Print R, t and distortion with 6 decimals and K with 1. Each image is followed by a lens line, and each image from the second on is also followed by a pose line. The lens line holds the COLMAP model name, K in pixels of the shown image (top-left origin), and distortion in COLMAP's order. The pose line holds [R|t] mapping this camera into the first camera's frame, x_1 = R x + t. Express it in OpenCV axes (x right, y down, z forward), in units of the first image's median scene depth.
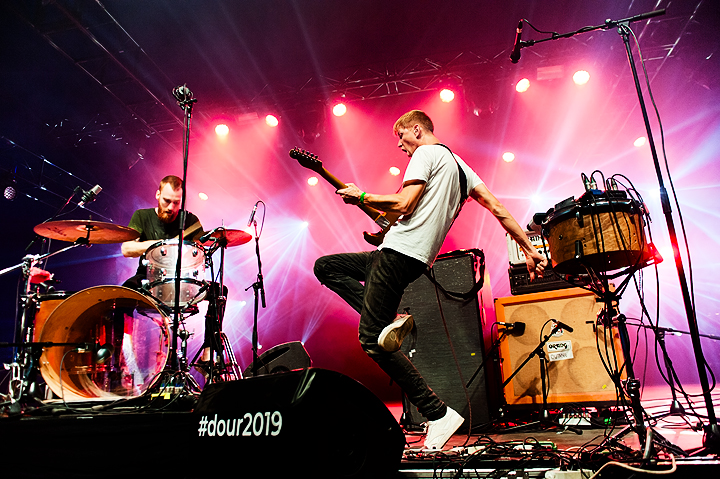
lens RADIAL K [[497.6, 0, 360.0], [0, 497.6, 239.5], [0, 0, 1]] dist [-0.081527, 0.056931]
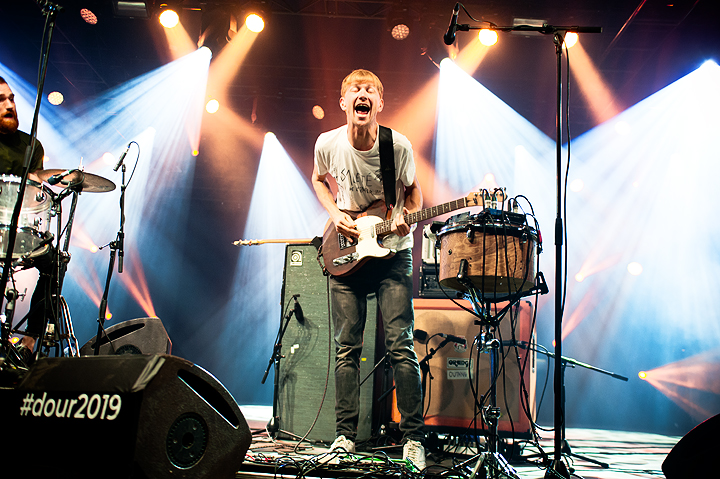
lens RADIAL K [[669.5, 0, 363.1], [0, 669.5, 241.1], [0, 0, 1]] dist [-0.035496, 0.175140]
pose [[0.977610, 0.147974, 0.149610, 0.048087], [-0.158346, 0.985565, 0.059908, -0.079053], [-0.138586, -0.082257, 0.986928, -0.259438]]
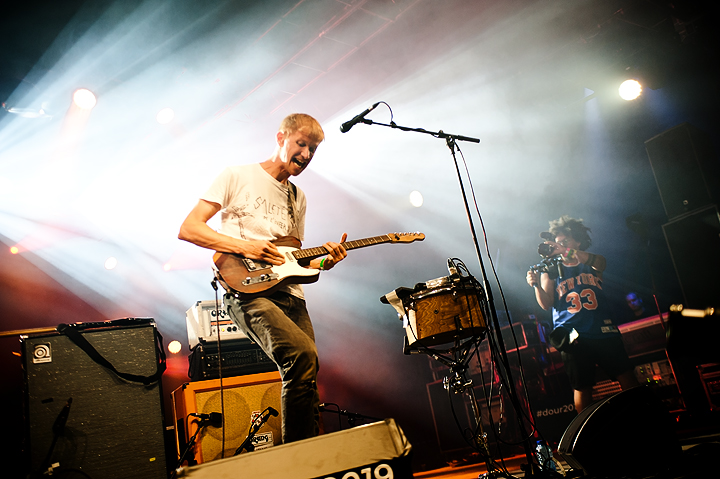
lens RADIAL K [[744.3, 0, 361.9], [0, 744.3, 236.9], [0, 0, 1]] dist [0.010595, 0.226570]
pose [[0.576793, 0.175868, 0.797734, -1.132321], [-0.077733, 0.983935, -0.160713, 0.119725], [-0.813183, 0.030688, 0.581198, 0.139998]]
